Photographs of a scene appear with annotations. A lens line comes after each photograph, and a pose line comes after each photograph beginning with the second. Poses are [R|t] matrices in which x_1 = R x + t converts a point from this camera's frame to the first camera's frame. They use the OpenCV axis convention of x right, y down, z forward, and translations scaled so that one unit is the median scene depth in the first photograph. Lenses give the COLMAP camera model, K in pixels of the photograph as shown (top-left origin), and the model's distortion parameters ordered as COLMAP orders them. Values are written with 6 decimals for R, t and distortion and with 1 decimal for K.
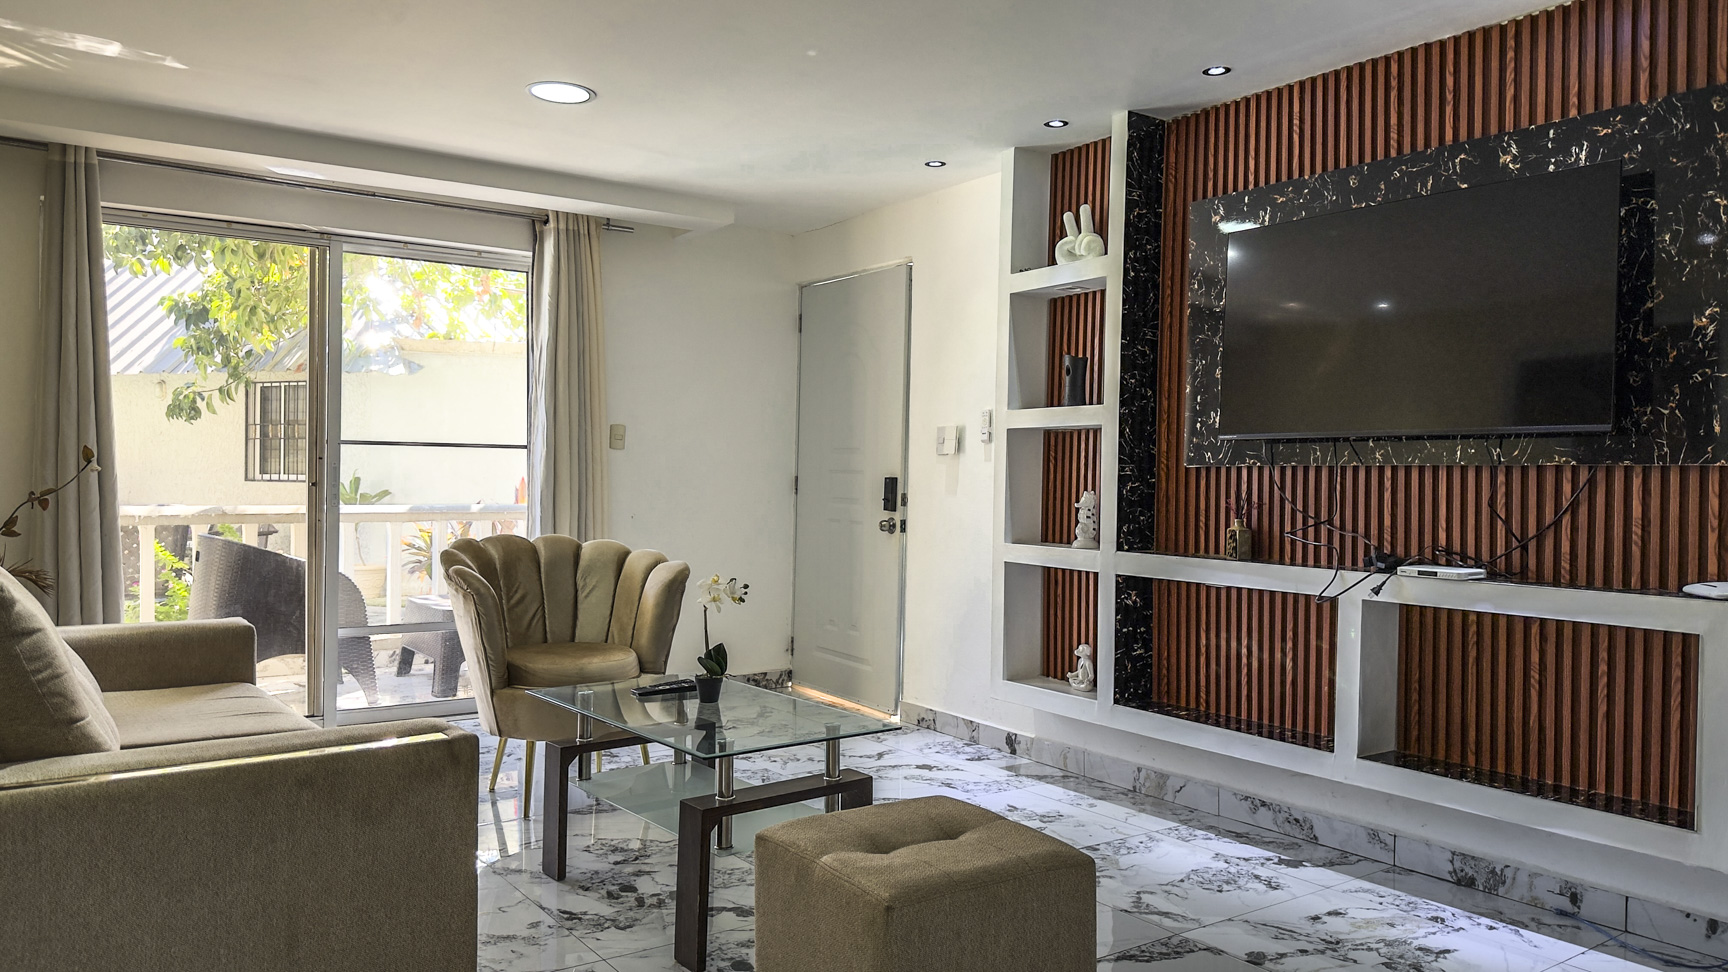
lens RADIAL K [[1174.6, 0, 864.0], [0, 1174.6, 486.0], [0, 0, 1]] dist [0.000513, -0.000139]
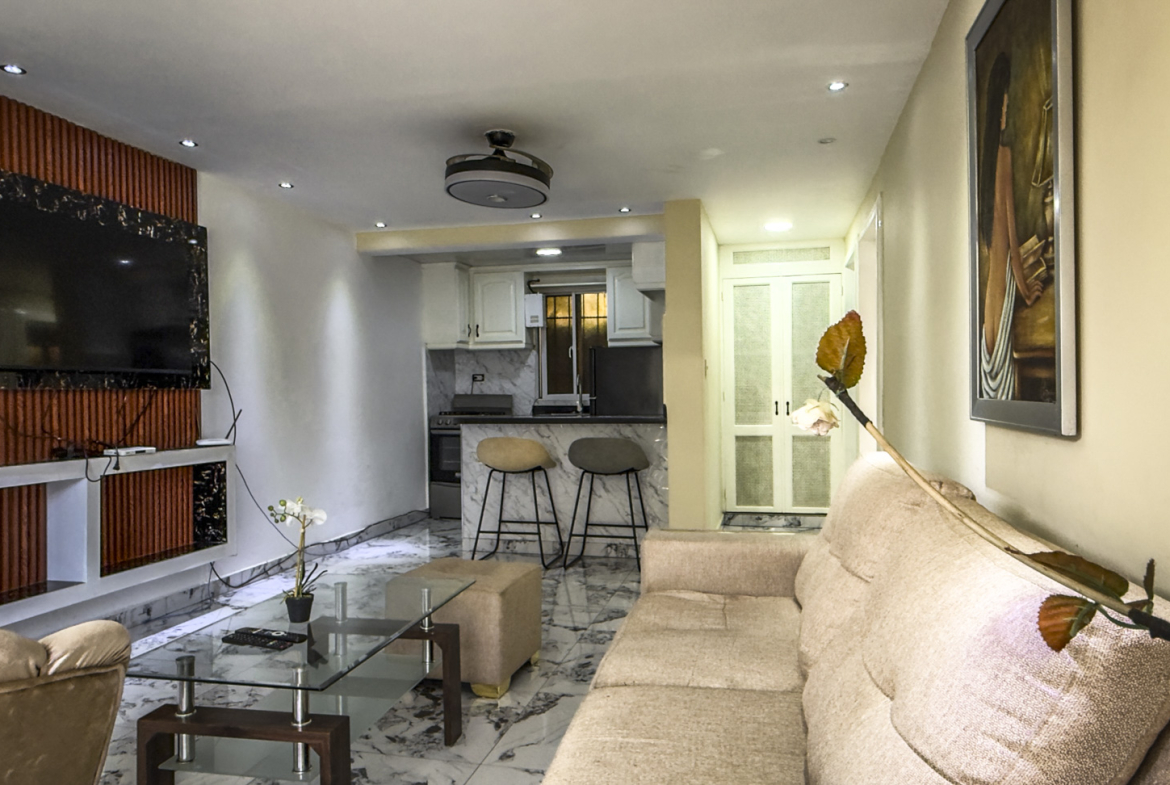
lens RADIAL K [[816.6, 0, 588.7], [0, 816.6, 380.0], [0, 0, 1]] dist [0.023459, 0.000934]
pose [[-0.659010, 0.000746, 0.752134, -0.806248], [0.004018, 0.999989, 0.002528, -0.030081], [-0.752123, 0.004688, -0.659006, 1.201975]]
